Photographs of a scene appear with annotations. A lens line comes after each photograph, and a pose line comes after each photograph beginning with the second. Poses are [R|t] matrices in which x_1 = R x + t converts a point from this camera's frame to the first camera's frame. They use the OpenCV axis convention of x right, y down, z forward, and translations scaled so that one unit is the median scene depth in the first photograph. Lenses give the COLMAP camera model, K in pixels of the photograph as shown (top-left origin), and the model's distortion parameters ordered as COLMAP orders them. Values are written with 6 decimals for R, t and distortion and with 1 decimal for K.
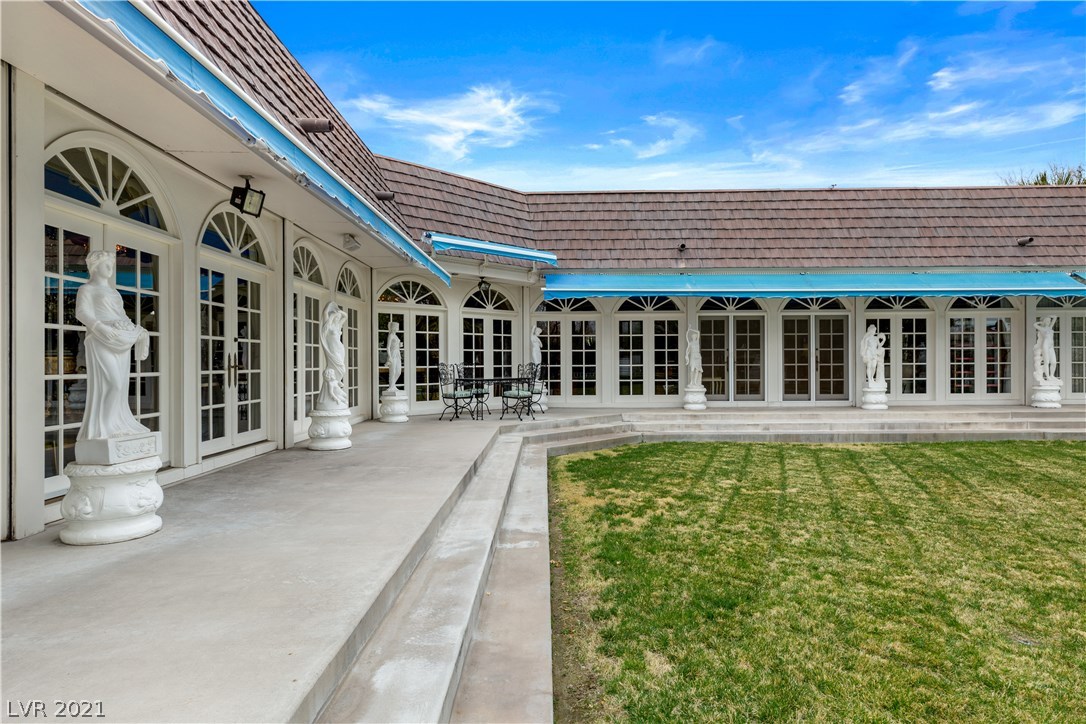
lens RADIAL K [[698.0, 0, 540.0], [0, 698.0, 361.3], [0, 0, 1]] dist [0.007759, 0.001166]
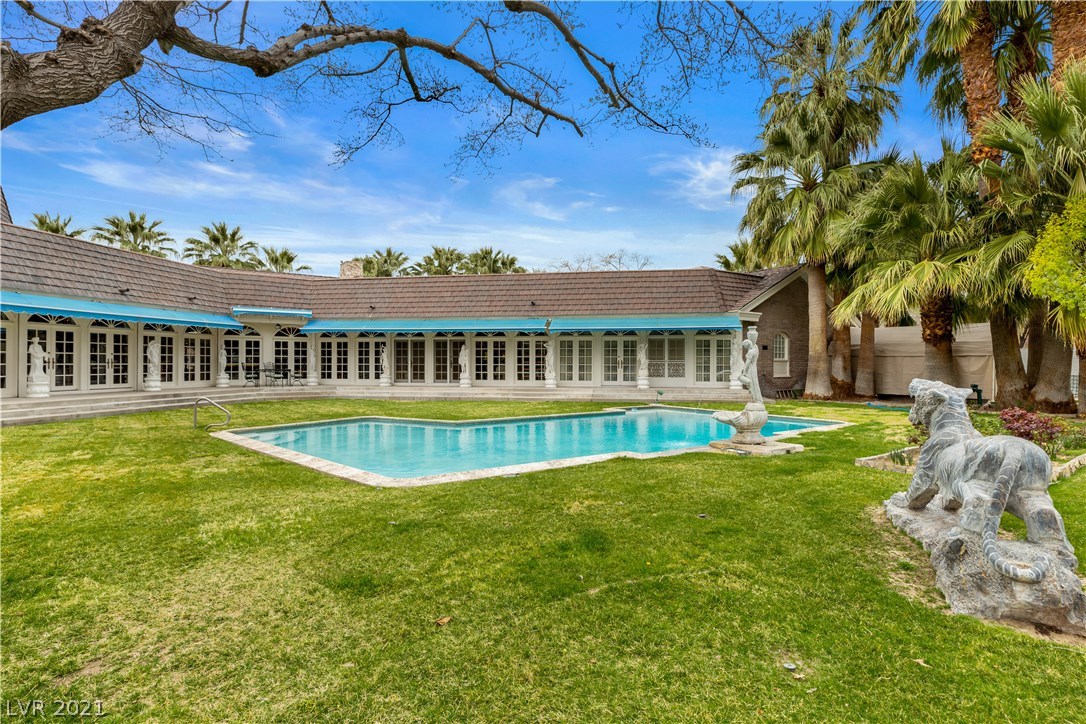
lens RADIAL K [[558.2, 0, 546.1], [0, 558.2, 362.8], [0, 0, 1]] dist [0.002597, 0.000267]
pose [[0.984567, 0.008919, -0.174781, 0.994023], [-0.007762, 0.999943, 0.007302, -0.014899], [0.174836, -0.005833, 0.984580, -0.531278]]
